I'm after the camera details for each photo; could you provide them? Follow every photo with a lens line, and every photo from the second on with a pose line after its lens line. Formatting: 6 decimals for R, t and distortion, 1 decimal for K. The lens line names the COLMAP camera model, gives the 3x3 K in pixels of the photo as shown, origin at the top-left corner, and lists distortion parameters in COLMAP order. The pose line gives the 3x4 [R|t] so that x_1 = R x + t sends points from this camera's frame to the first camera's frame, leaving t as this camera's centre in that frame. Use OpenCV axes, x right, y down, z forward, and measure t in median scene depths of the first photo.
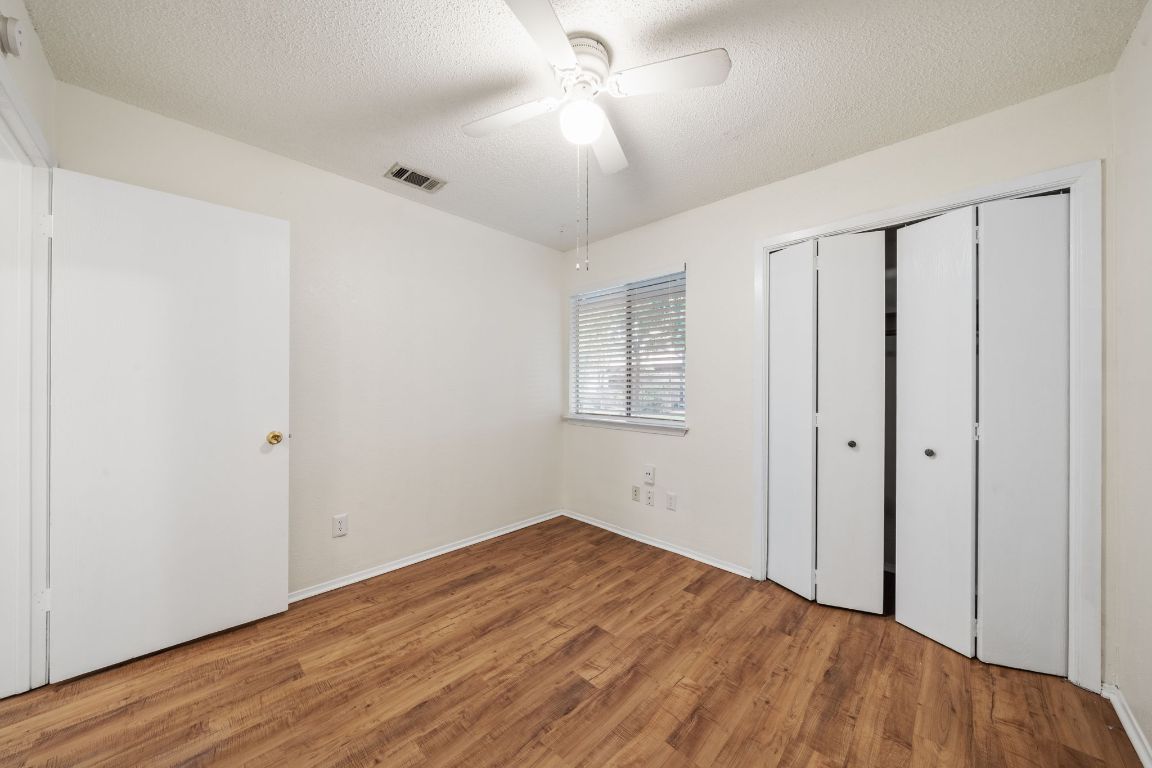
lens RADIAL K [[395.4, 0, 582.1], [0, 395.4, 384.1], [0, 0, 1]] dist [-0.002884, -0.000277]
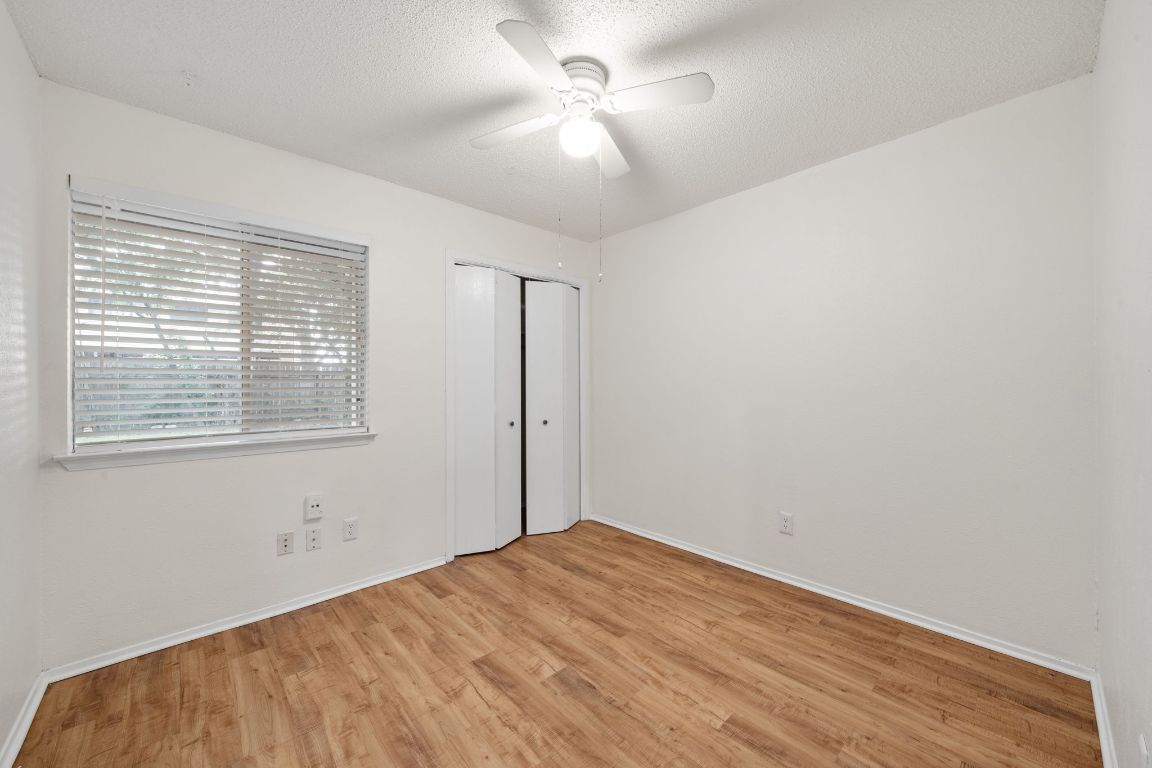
lens RADIAL K [[434.4, 0, 580.4], [0, 434.4, 376.9], [0, 0, 1]] dist [0.002455, 0.000149]
pose [[0.059198, 0.005570, 0.998231, -0.951499], [0.001891, 0.999982, -0.005692, -0.003921], [-0.998244, 0.002224, 0.059187, 0.746874]]
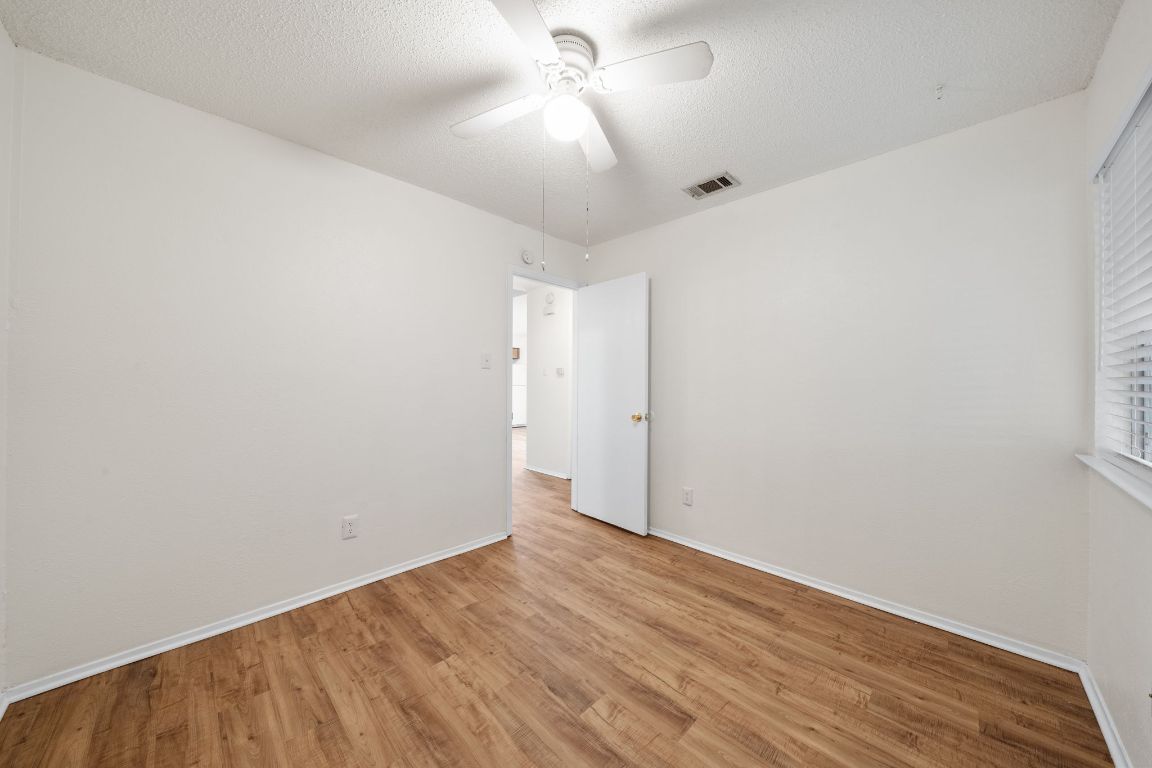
lens RADIAL K [[395.4, 0, 574.9], [0, 395.4, 379.9], [0, 0, 1]] dist [-0.002884, -0.000277]
pose [[-0.026498, -0.011628, -0.999581, 0.799600], [-0.004963, 0.999922, -0.011500, 0.010977], [0.999637, 0.004656, -0.026553, 0.845268]]
